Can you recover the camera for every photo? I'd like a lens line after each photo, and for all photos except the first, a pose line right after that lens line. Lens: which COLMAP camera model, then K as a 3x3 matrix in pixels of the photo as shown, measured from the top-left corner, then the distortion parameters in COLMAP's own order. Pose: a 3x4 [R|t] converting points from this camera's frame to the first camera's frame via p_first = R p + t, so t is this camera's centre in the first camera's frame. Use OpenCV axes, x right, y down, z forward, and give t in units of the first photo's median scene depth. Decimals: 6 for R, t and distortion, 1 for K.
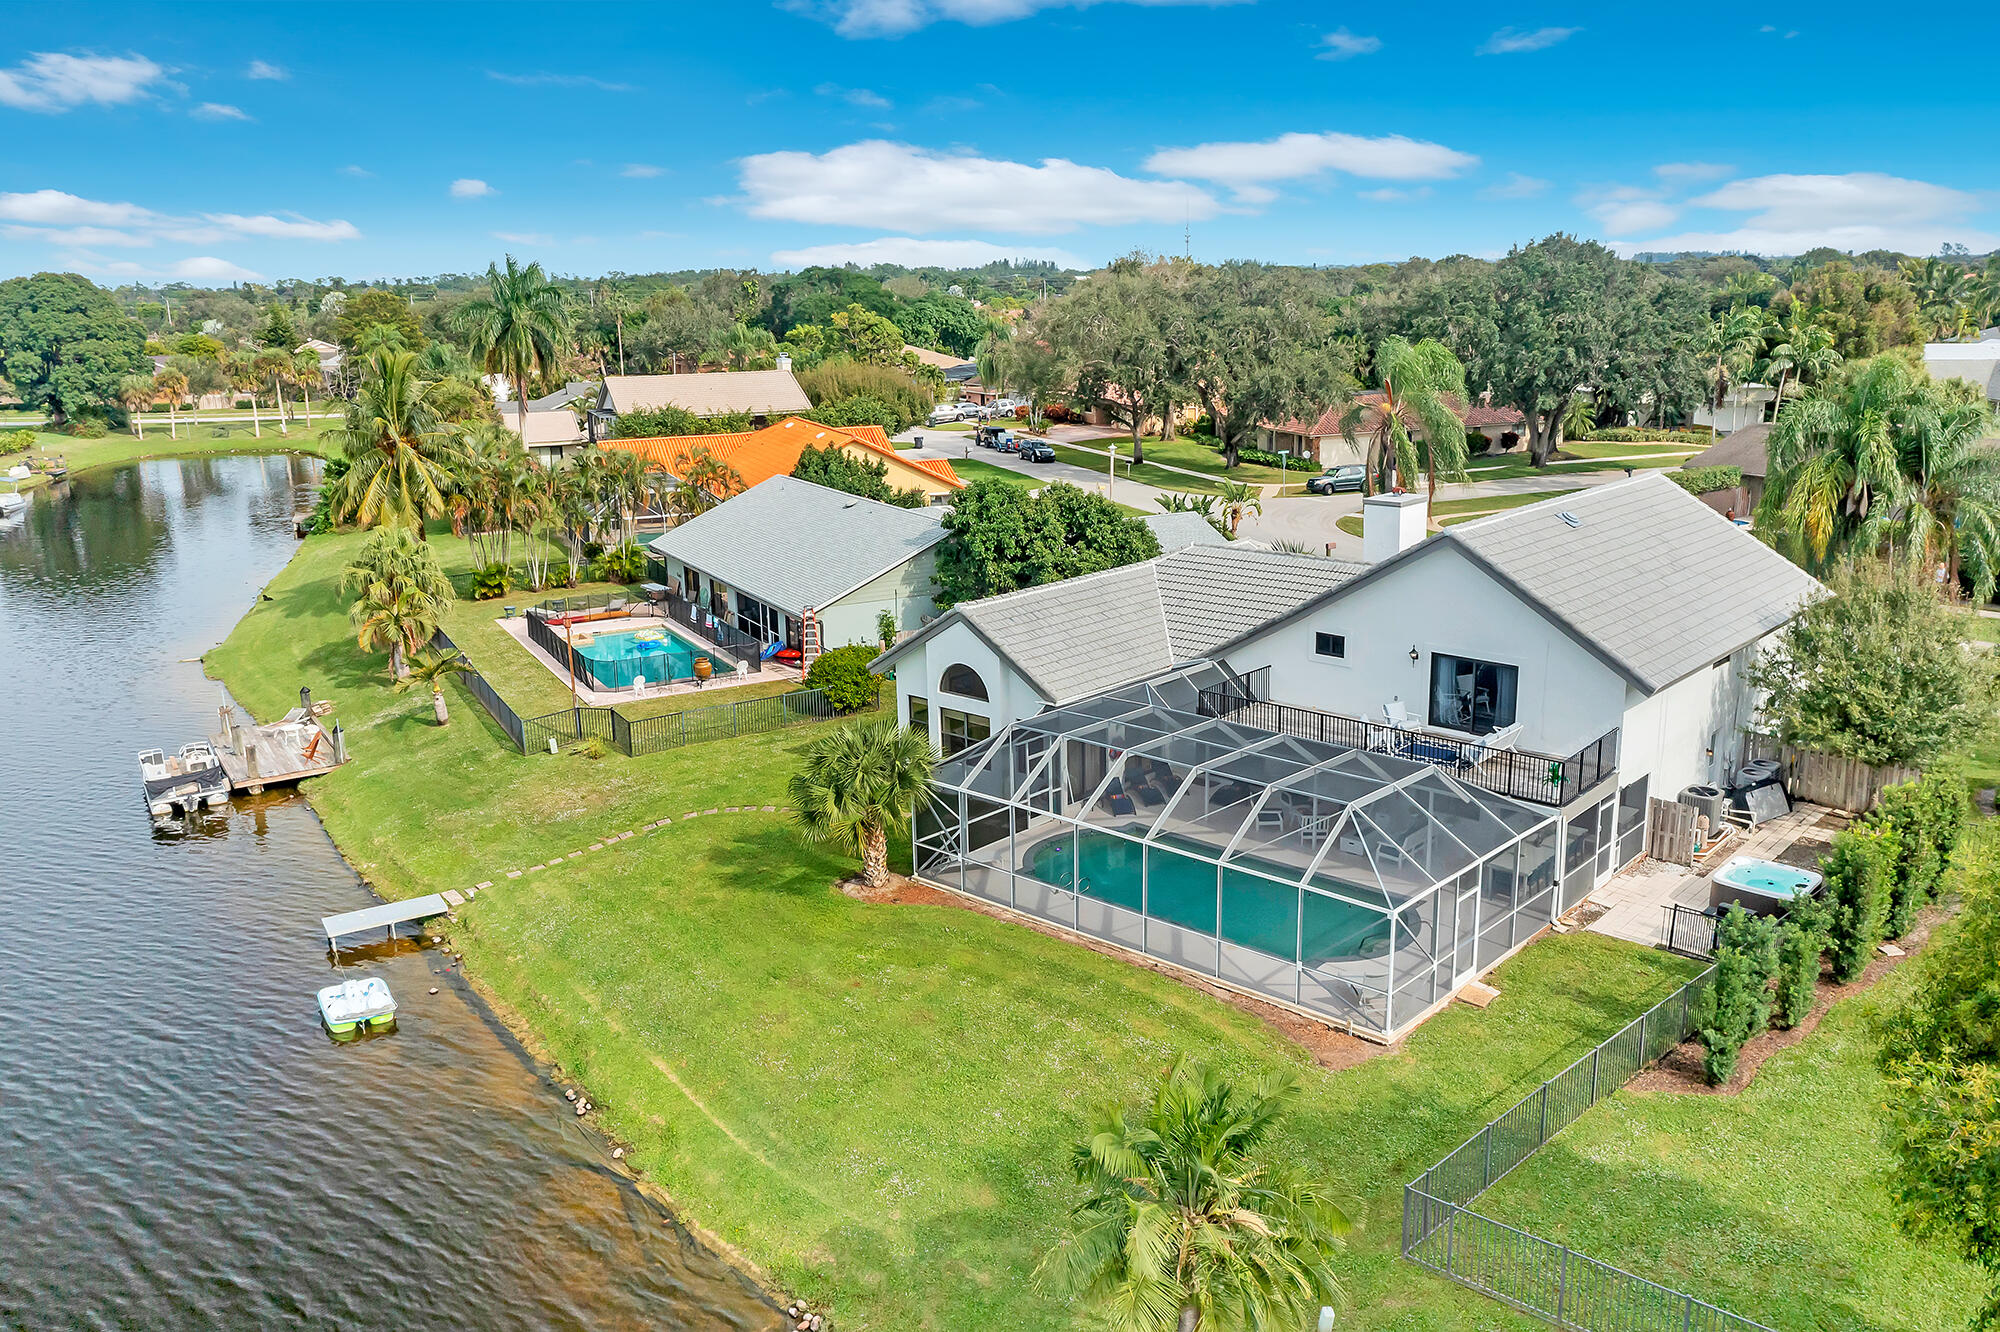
lens RADIAL K [[1607.2, 0, 1000.0], [0, 1607.2, 666.0], [0, 0, 1]] dist [0.007772, -0.005076]
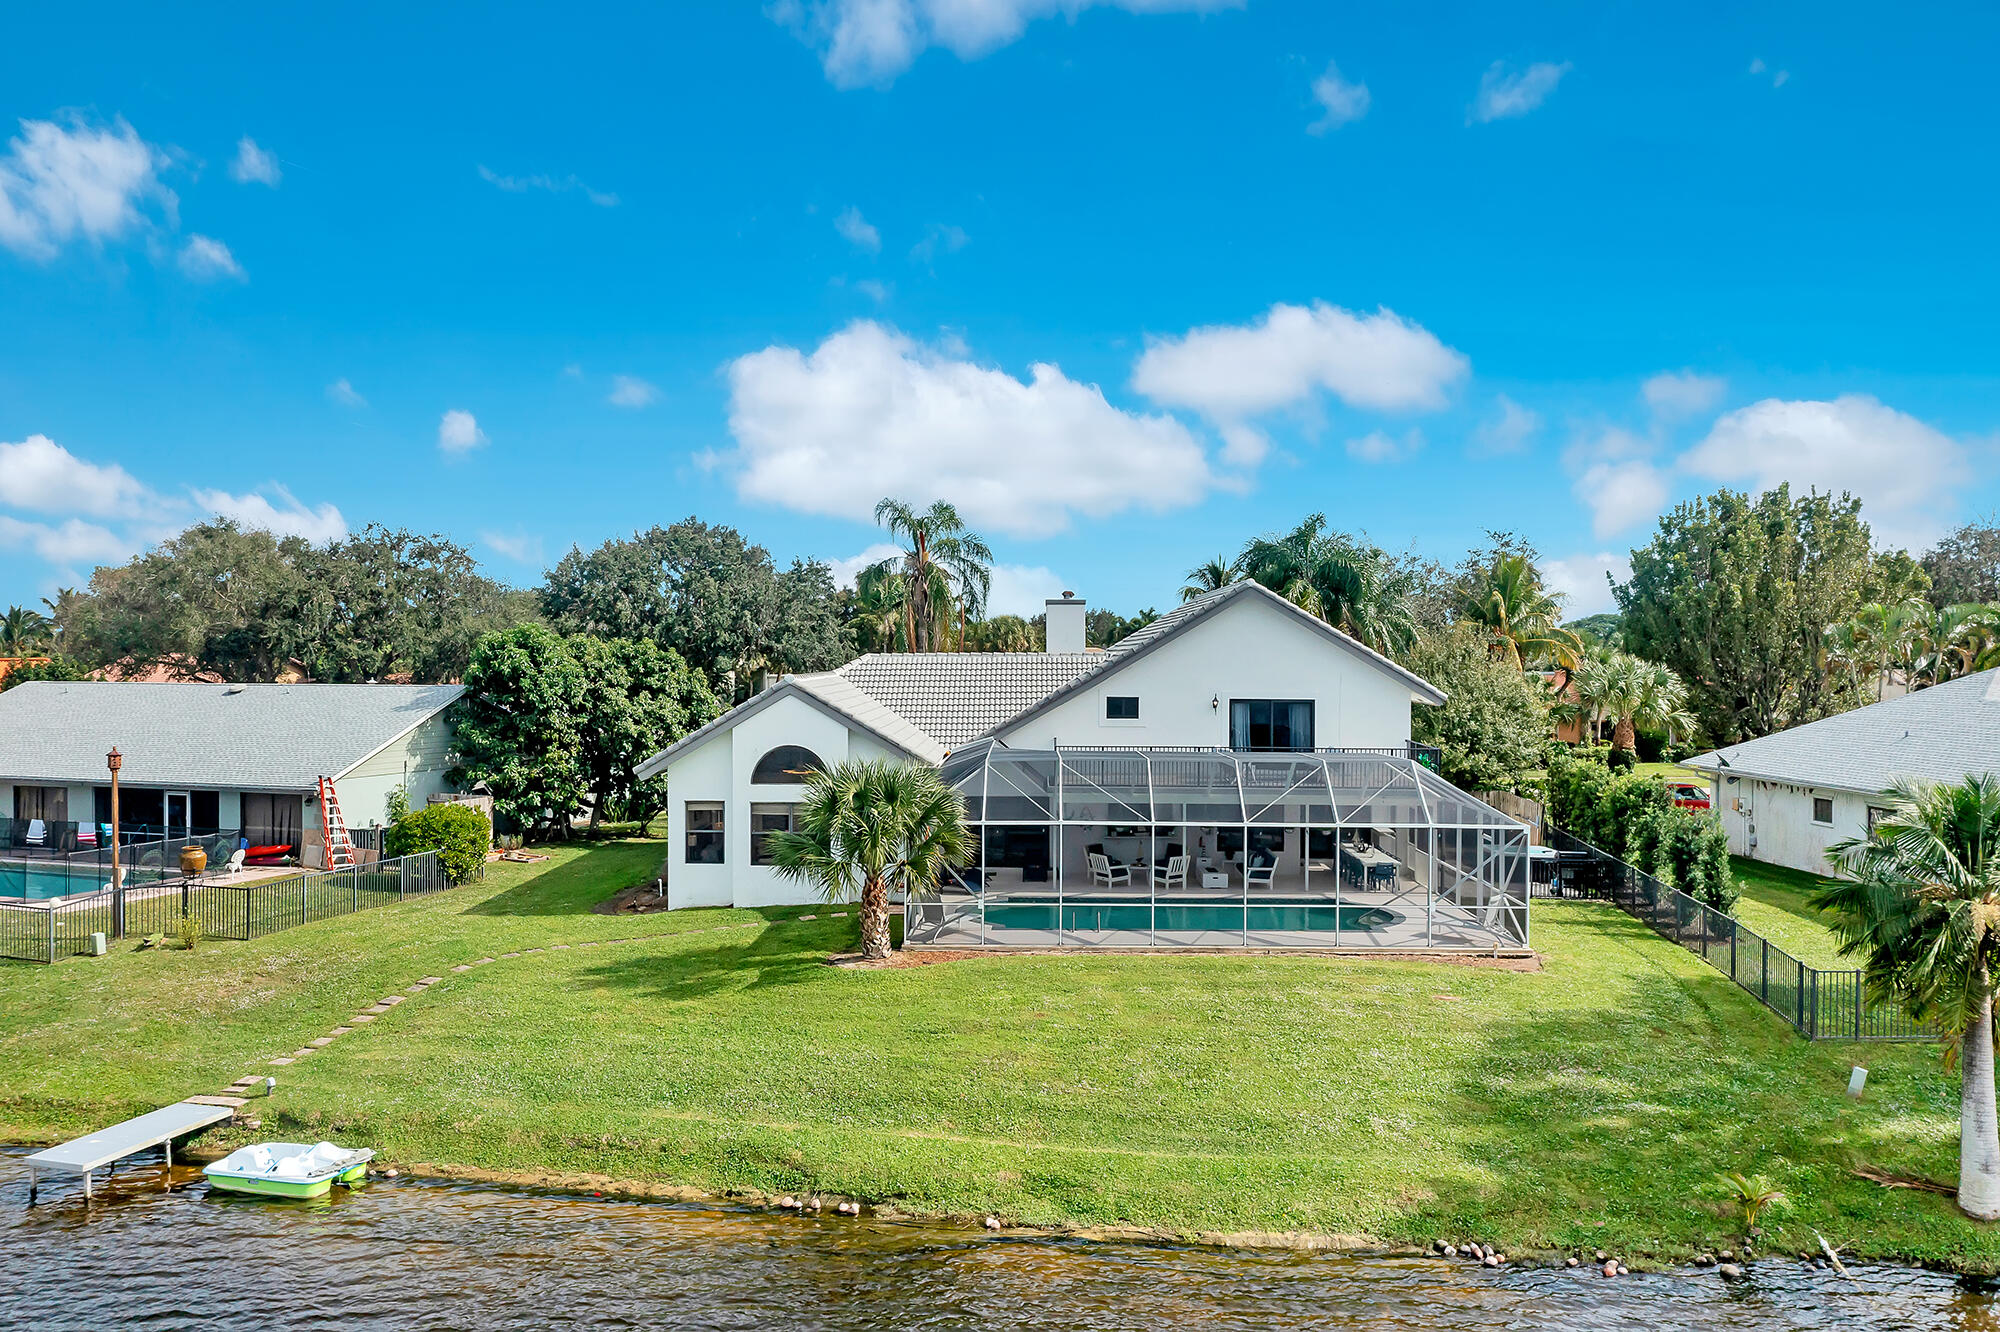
lens RADIAL K [[1607.2, 0, 1000.0], [0, 1607.2, 666.0], [0, 0, 1]] dist [0.007772, -0.005076]
pose [[0.740719, 0.018772, 0.671552, -0.534942], [0.145408, 0.971435, -0.187540, 0.139830], [-0.655890, 0.236564, 0.716831, 0.295457]]
